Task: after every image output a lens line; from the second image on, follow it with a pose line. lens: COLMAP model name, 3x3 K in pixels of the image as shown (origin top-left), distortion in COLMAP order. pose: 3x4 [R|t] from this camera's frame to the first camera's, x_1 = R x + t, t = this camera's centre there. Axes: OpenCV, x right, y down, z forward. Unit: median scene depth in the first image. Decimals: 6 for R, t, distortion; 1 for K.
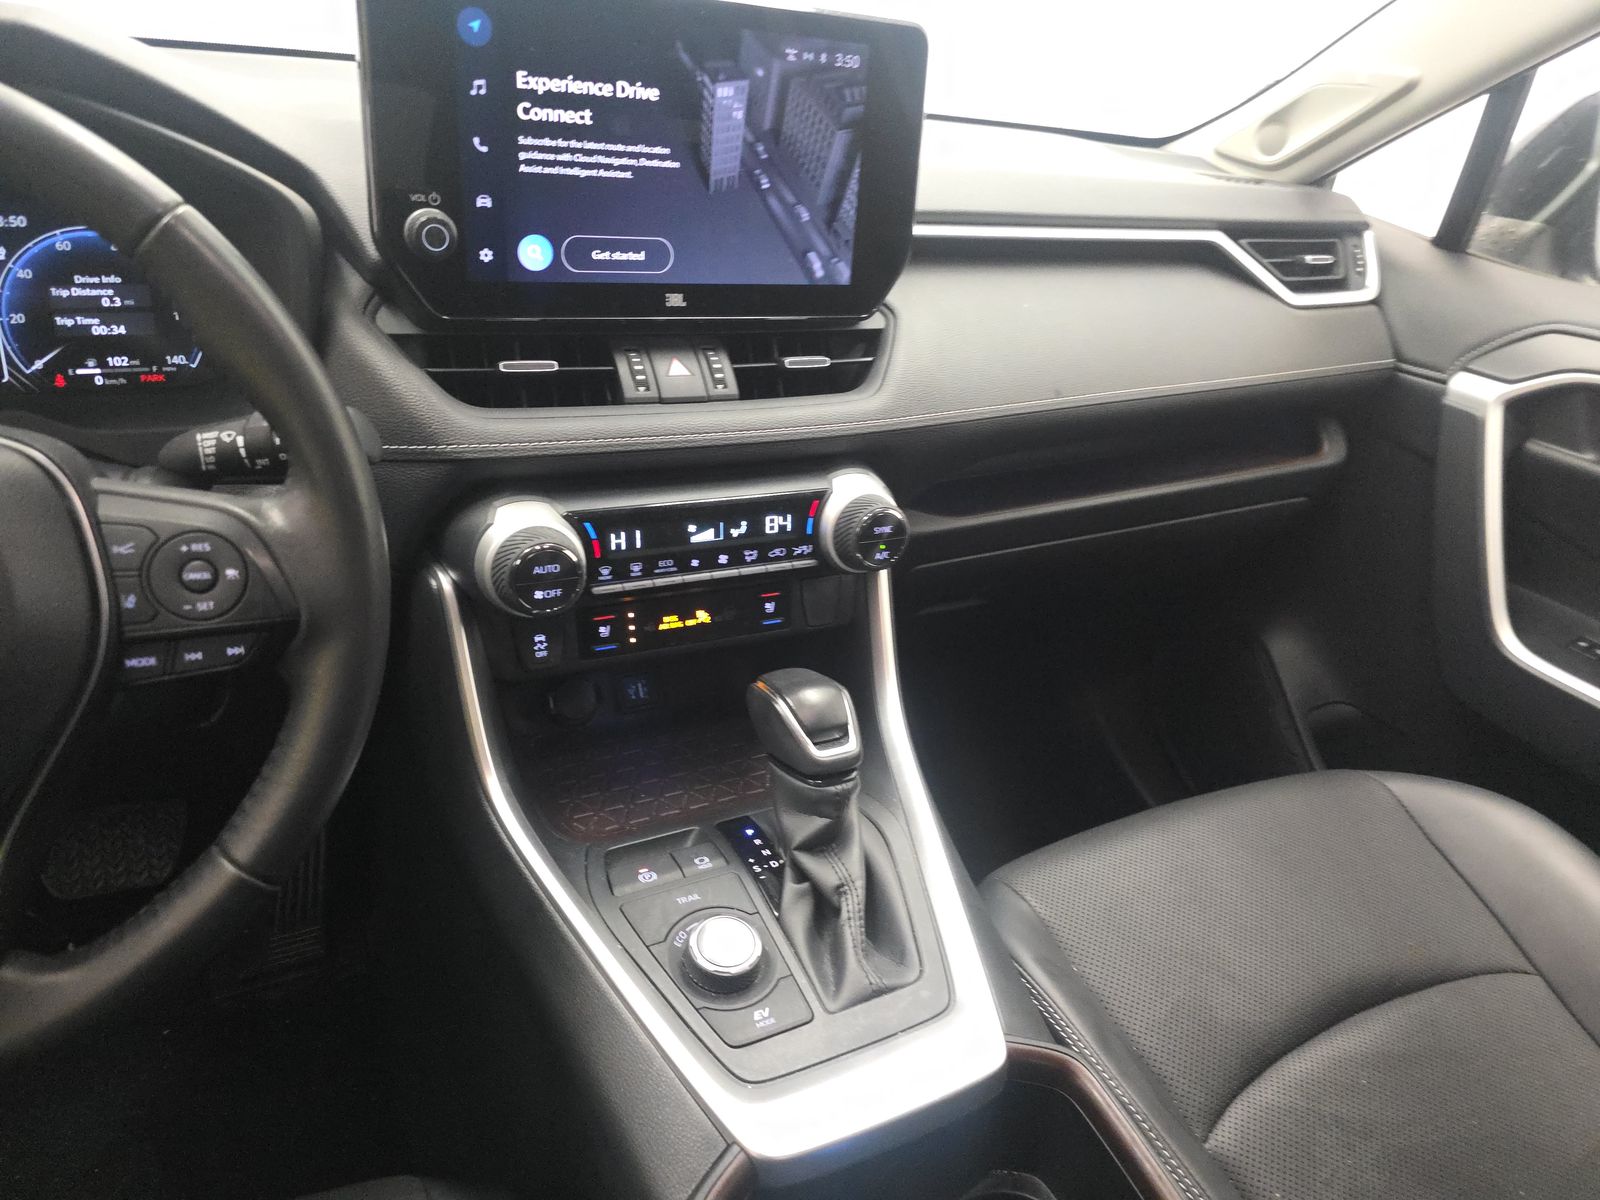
lens RADIAL K [[1076.2, 0, 777.5], [0, 1076.2, 624.6], [0, 0, 1]] dist [0.059547, -0.068959]
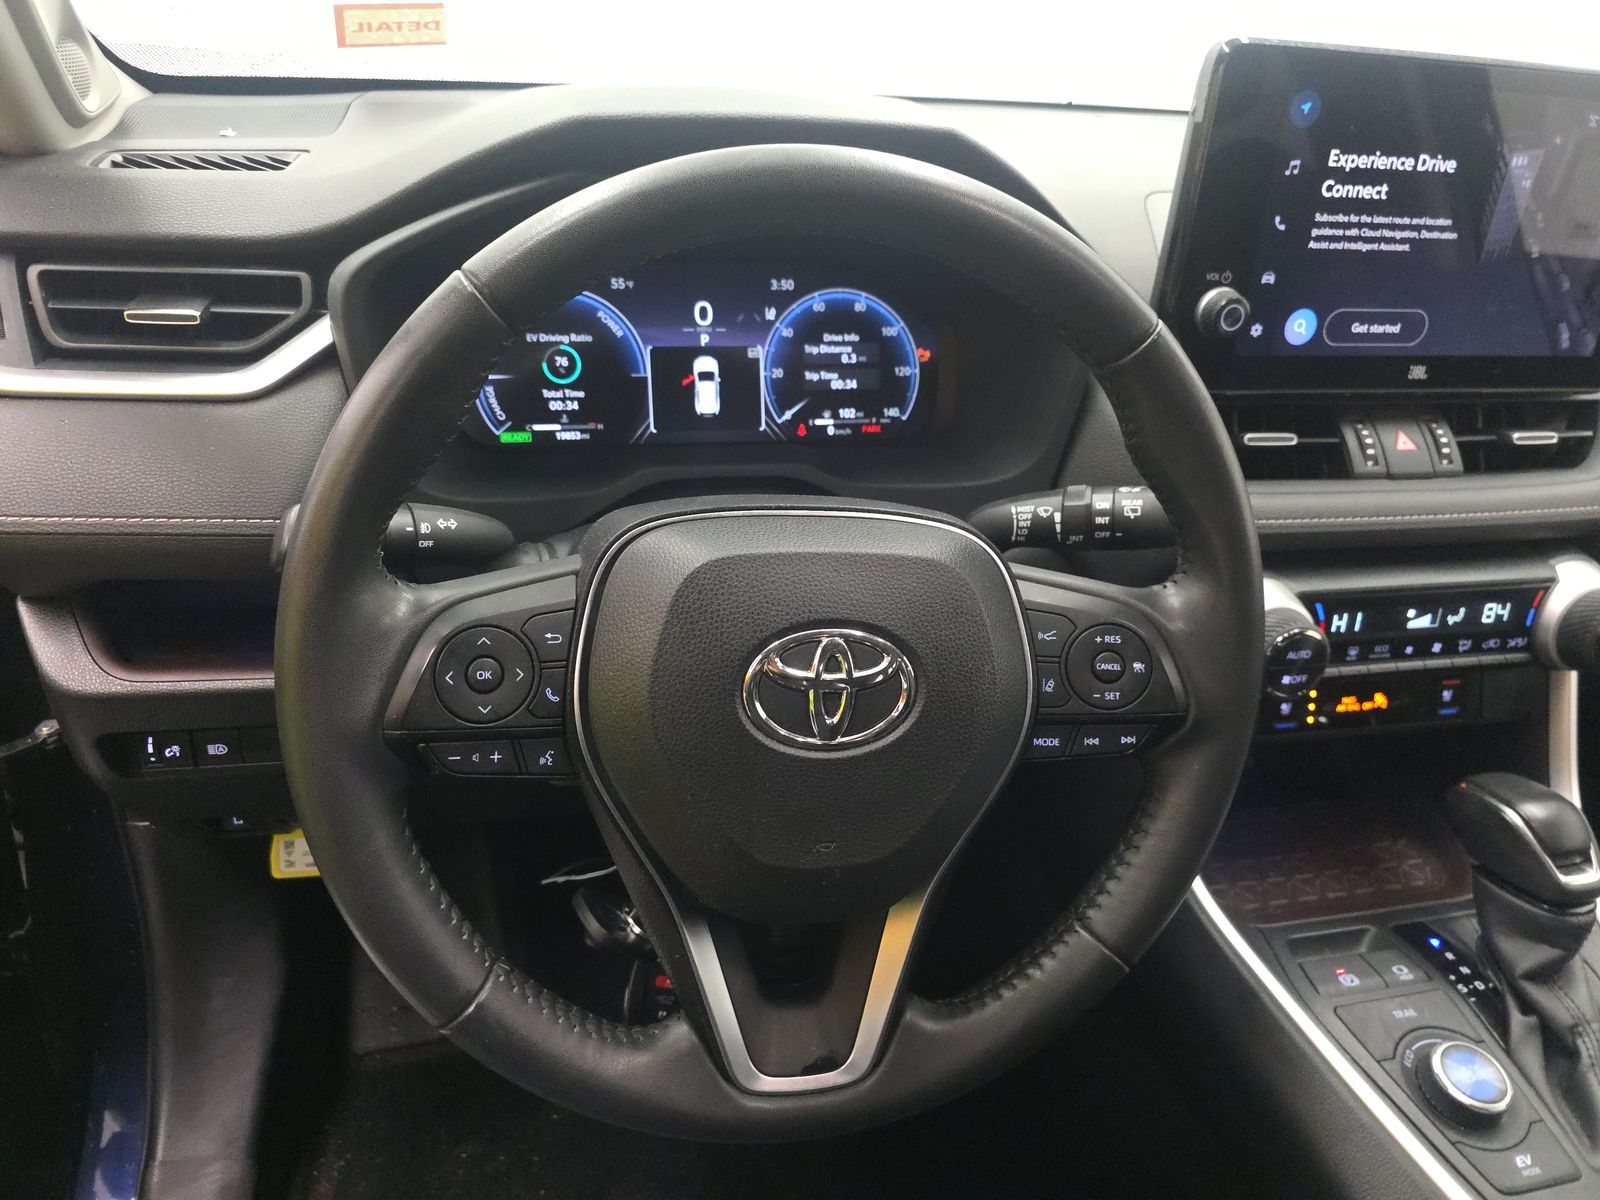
lens RADIAL K [[1076.2, 0, 769.9], [0, 1076.2, 593.0], [0, 0, 1]] dist [0.059547, -0.068959]
pose [[0.965141, 0.093008, -0.244645, -0.406841], [-0.095209, 0.995453, 0.002843, -0.059174], [0.243798, 0.020548, 0.969608, -0.060294]]
